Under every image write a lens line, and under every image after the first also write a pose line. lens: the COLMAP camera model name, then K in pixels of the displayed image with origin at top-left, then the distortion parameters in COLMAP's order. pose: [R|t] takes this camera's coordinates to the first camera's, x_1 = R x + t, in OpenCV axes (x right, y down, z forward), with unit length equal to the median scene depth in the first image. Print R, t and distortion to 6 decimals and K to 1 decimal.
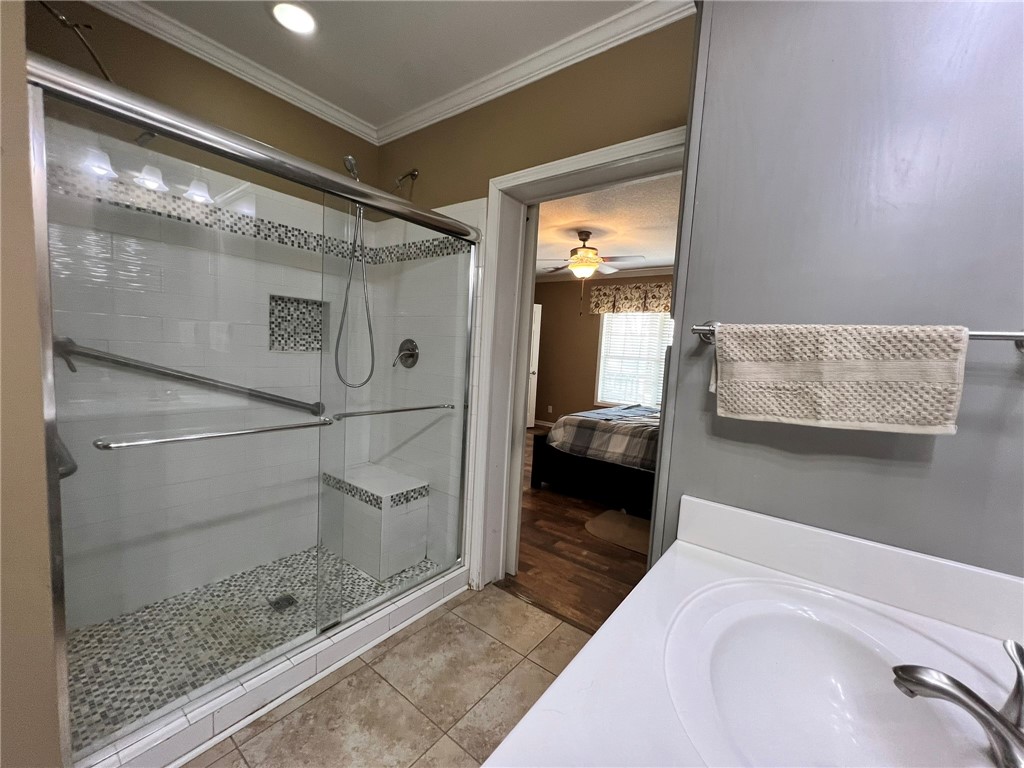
lens RADIAL K [[412.9, 0, 512.0], [0, 412.9, 385.6], [0, 0, 1]] dist [-0.000736, -0.000449]
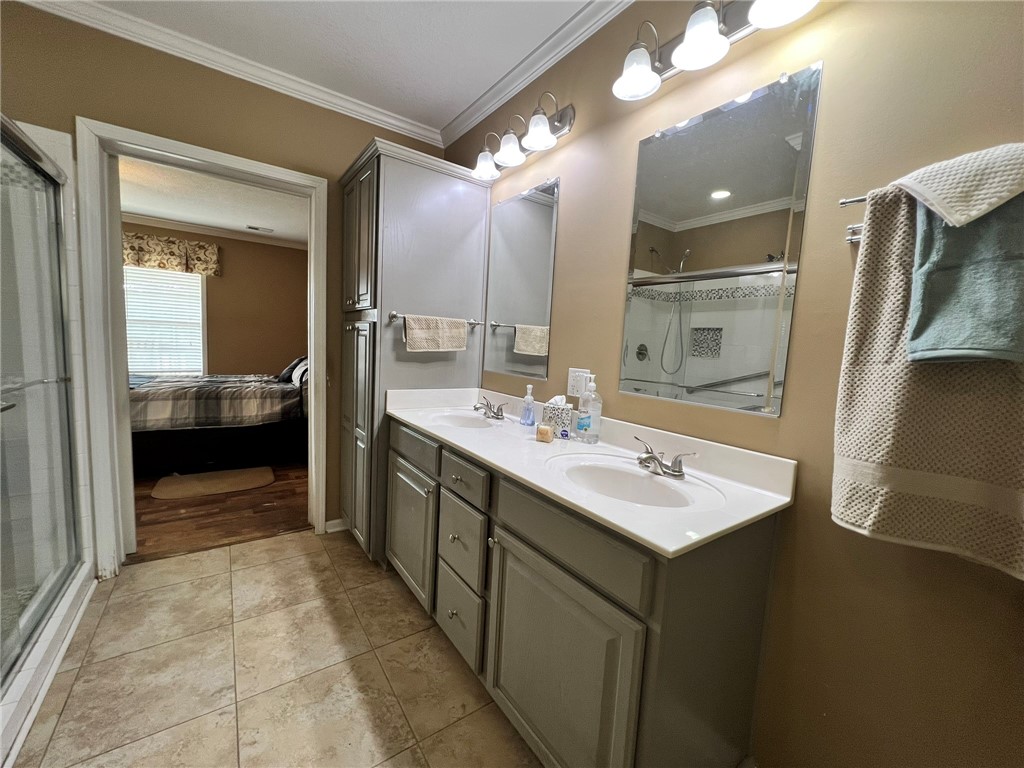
lens RADIAL K [[412.9, 0, 515.3], [0, 412.9, 385.8], [0, 0, 1]] dist [-0.000736, -0.000449]
pose [[0.293616, -0.137193, 0.946027, -0.486874], [0.044712, 0.990535, 0.129771, -0.004242], [-0.954877, 0.004196, 0.296972, -0.101899]]
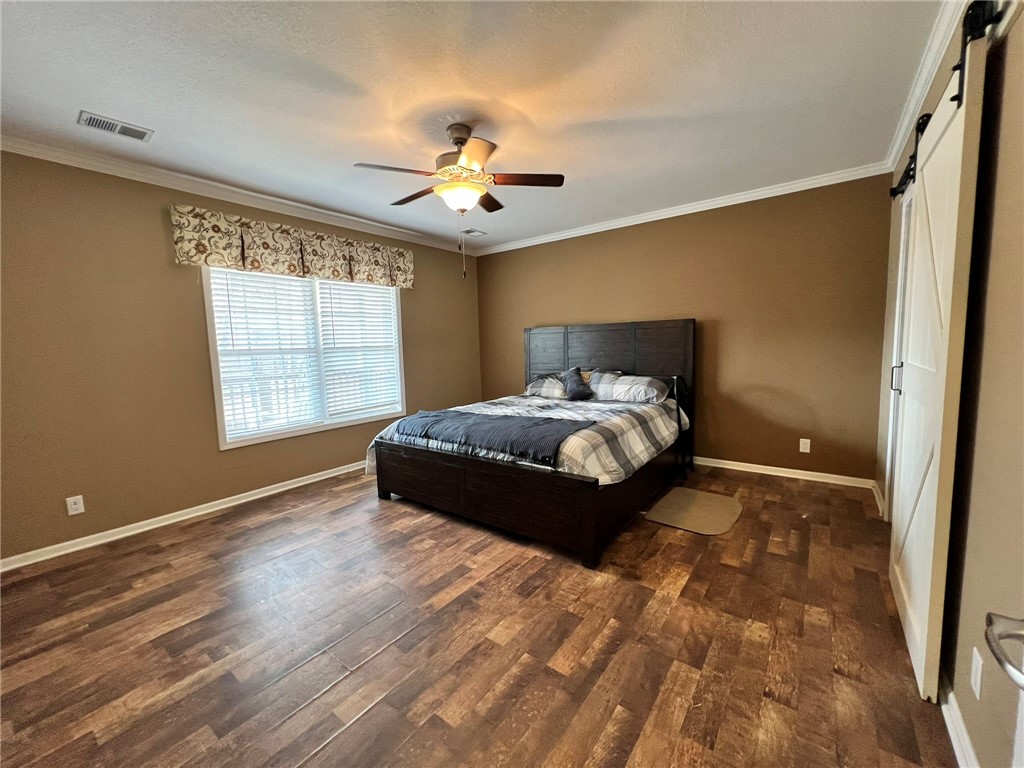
lens RADIAL K [[411.9, 0, 512.5], [0, 411.9, 387.6], [0, 0, 1]] dist [0.000109, -0.000170]
pose [[-0.010607, -0.162415, 0.986666, -0.679067], [0.111630, 0.980361, 0.162577, -0.164614], [-0.993693, 0.111866, 0.007732, 1.483076]]
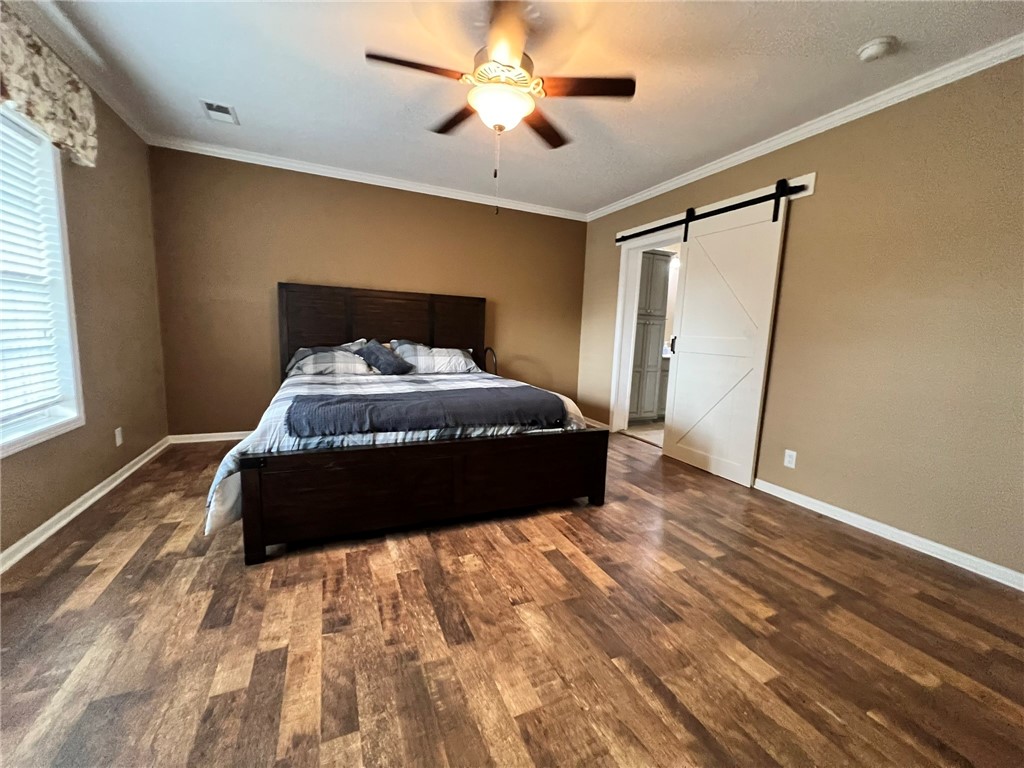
lens RADIAL K [[411.9, 0, 513.7], [0, 411.9, 387.0], [0, 0, 1]] dist [0.000109, -0.000170]
pose [[-0.880246, -0.153736, 0.448924, -0.129505], [-0.051869, 0.971567, 0.231013, -0.137084], [-0.471674, 0.180063, -0.863192, 2.259539]]
